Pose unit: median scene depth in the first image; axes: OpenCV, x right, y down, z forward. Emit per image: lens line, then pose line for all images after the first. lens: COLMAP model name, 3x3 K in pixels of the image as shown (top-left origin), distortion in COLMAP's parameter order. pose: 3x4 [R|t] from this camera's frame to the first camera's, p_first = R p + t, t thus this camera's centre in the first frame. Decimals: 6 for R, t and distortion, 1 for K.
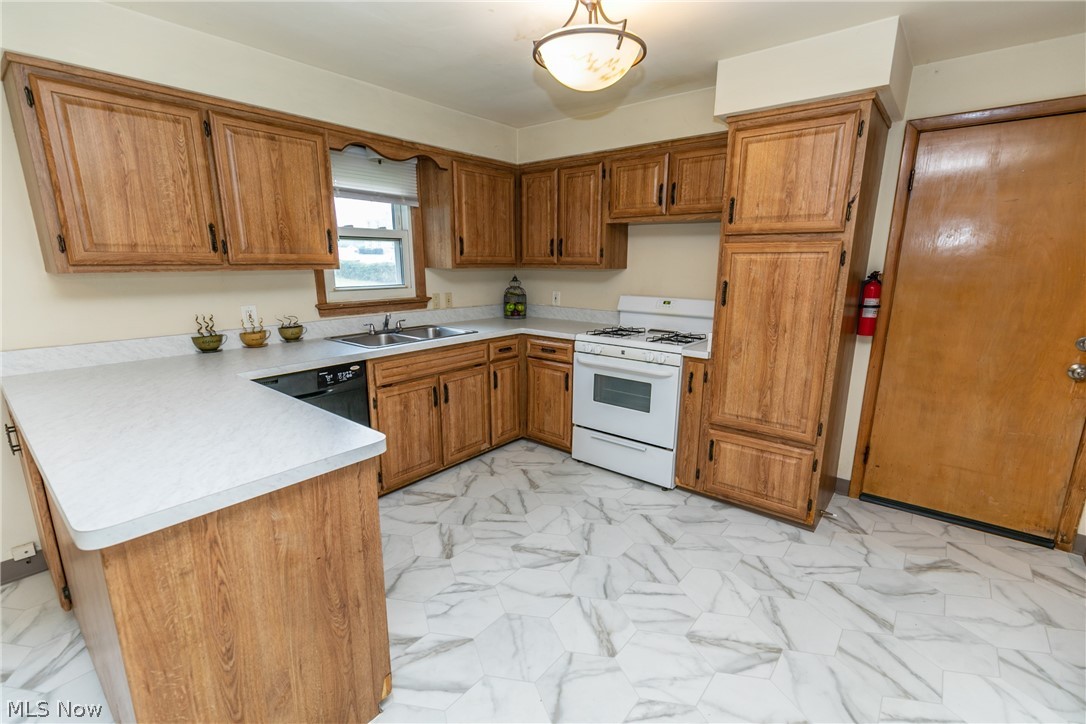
lens RADIAL K [[485.6, 0, 542.1], [0, 485.6, 369.0], [0, 0, 1]] dist [0.009646, -0.000634]
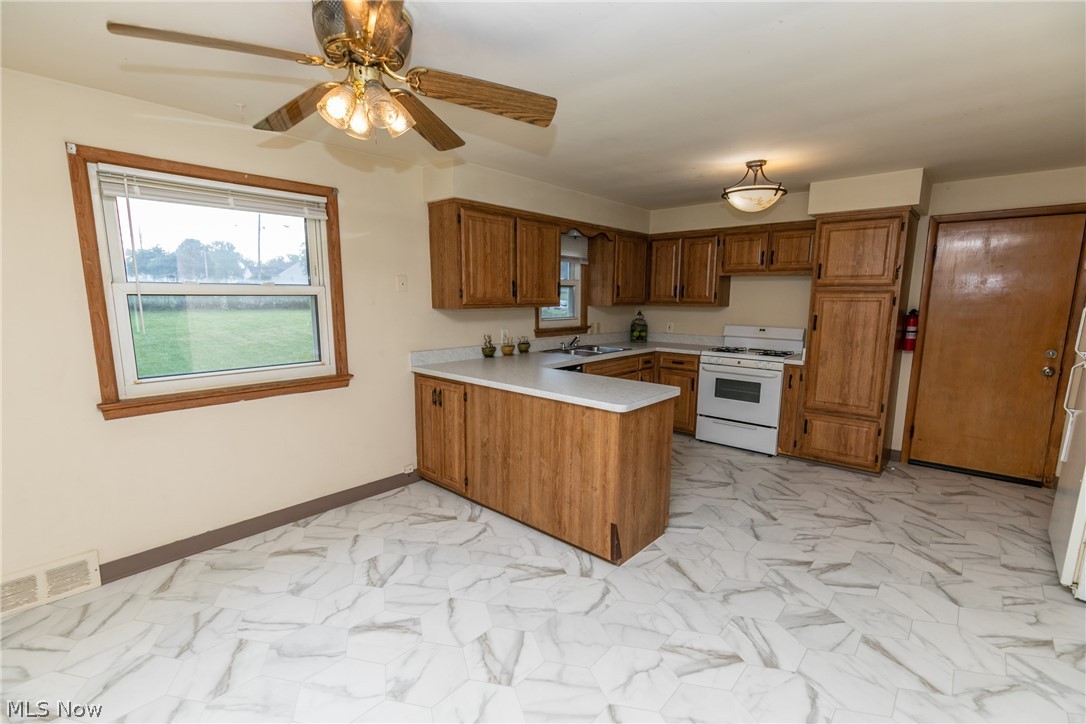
lens RADIAL K [[485.6, 0, 542.1], [0, 485.6, 369.0], [0, 0, 1]] dist [0.009646, -0.000634]
pose [[0.999176, 0.008668, -0.039640, -0.419544], [-0.011471, 0.997407, -0.071046, 0.109531], [0.038921, 0.071443, 0.996685, -0.560068]]
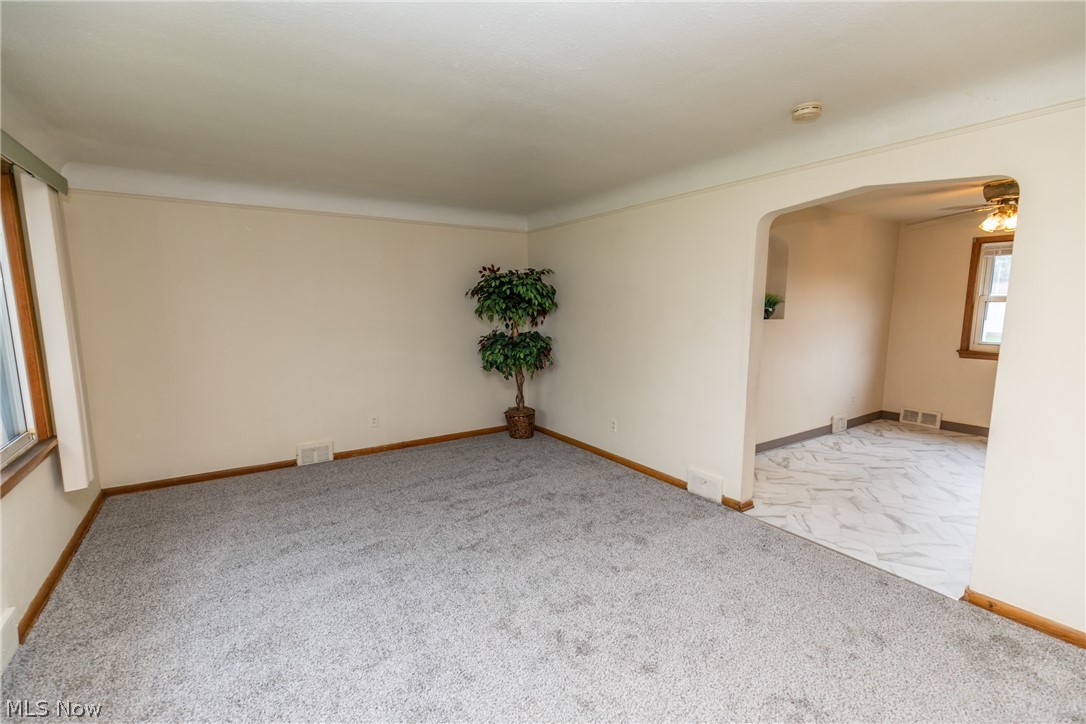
lens RADIAL K [[483.0, 0, 542.6], [0, 483.0, 370.3], [0, 0, 1]] dist [0.001093, -0.000390]
pose [[-0.293266, 0.126099, -0.947678, 1.106103], [-0.214005, 0.957450, 0.193625, 0.178479], [0.931771, 0.259592, -0.253802, -0.767295]]
